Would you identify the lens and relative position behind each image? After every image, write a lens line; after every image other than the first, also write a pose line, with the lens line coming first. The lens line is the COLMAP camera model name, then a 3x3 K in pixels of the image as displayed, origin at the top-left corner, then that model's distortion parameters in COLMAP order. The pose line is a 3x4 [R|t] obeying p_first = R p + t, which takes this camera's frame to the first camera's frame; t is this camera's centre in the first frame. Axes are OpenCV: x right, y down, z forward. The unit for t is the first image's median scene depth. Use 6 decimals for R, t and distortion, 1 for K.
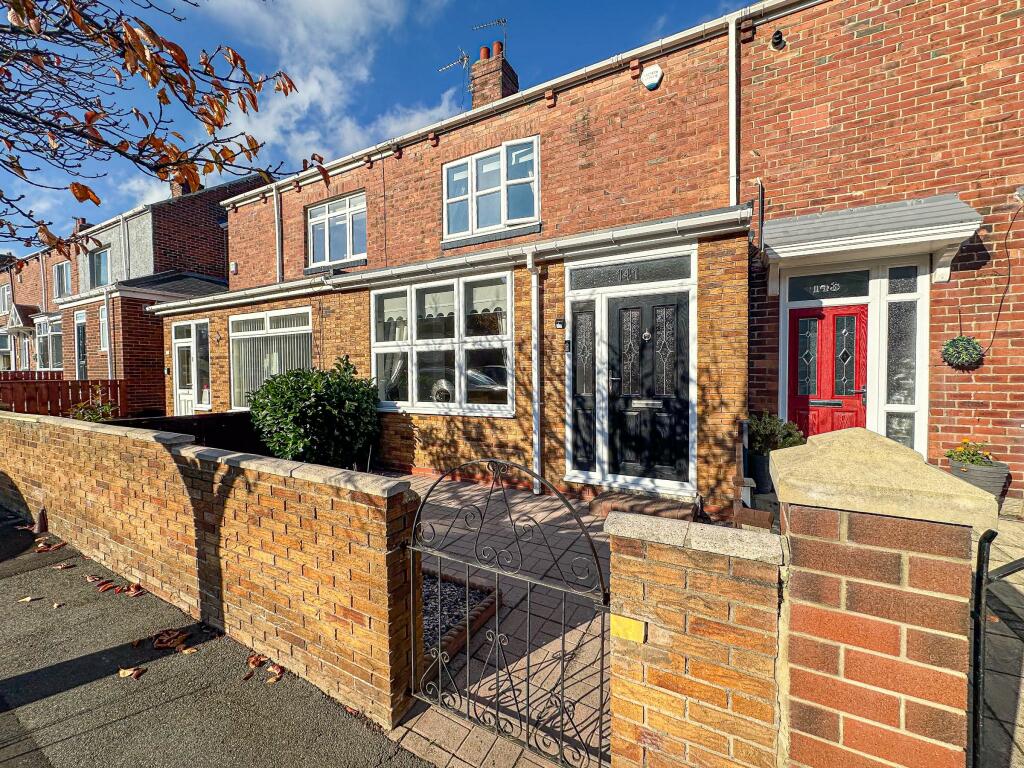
lens RADIAL K [[417.2, 0, 509.9], [0, 417.2, 384.0], [0, 0, 1]] dist [-0.001039, -0.000075]
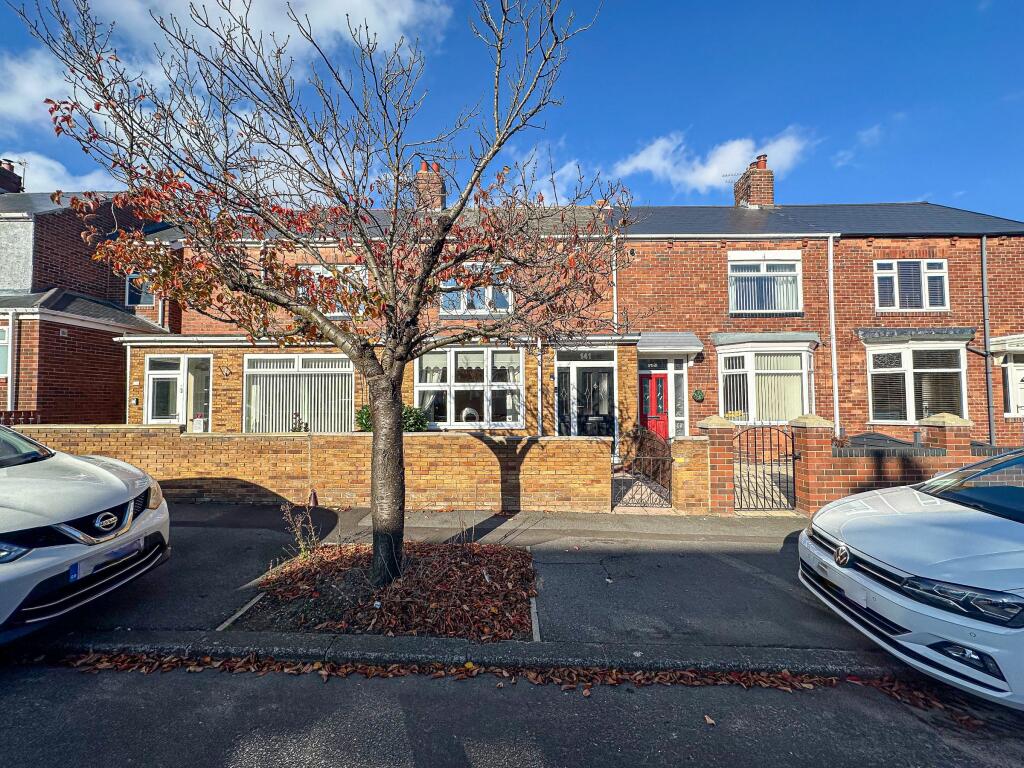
lens RADIAL K [[413.9, 0, 510.3], [0, 413.9, 384.3], [0, 0, 1]] dist [-0.003692, 0.000746]
pose [[0.884935, 0.020197, 0.465277, -0.948516], [0.011633, 0.997789, -0.065438, 0.006348], [-0.465570, 0.063321, 0.882743, -0.595262]]
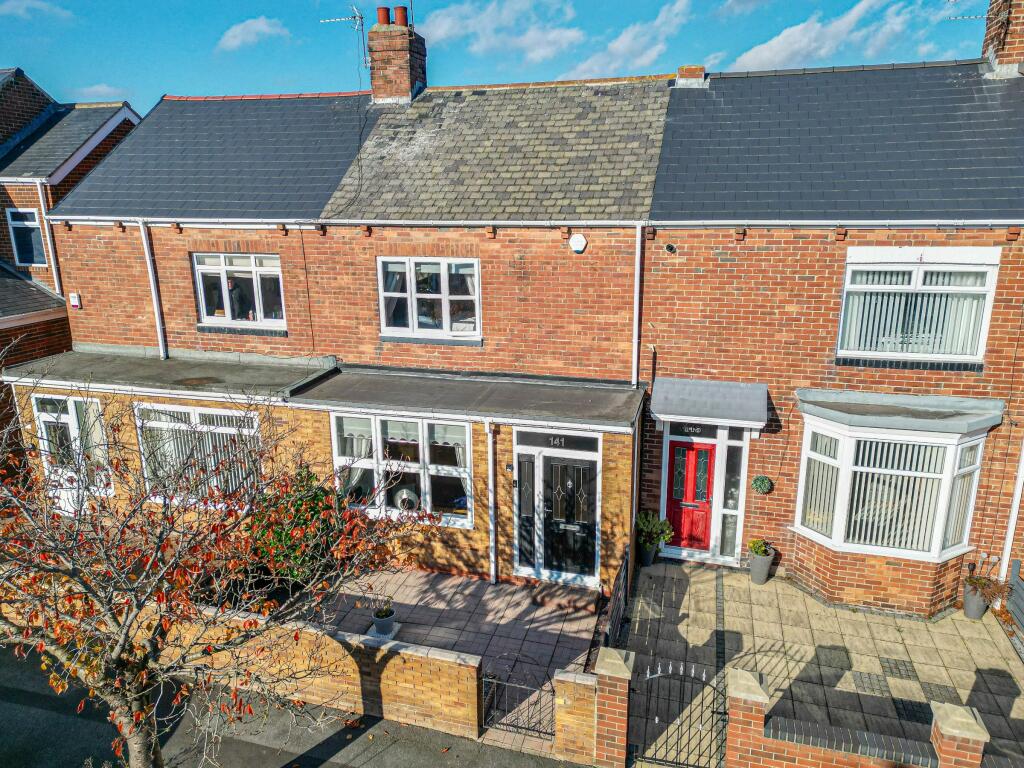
lens RADIAL K [[714.4, 0, 512.0], [0, 714.4, 384.0], [0, 0, 1]] dist [0.097439, -0.099884]
pose [[0.975242, -0.059769, 0.212911, -0.353526], [0.008308, 0.972005, 0.234812, -0.970093], [-0.220985, -0.227229, 0.948437, -1.156349]]
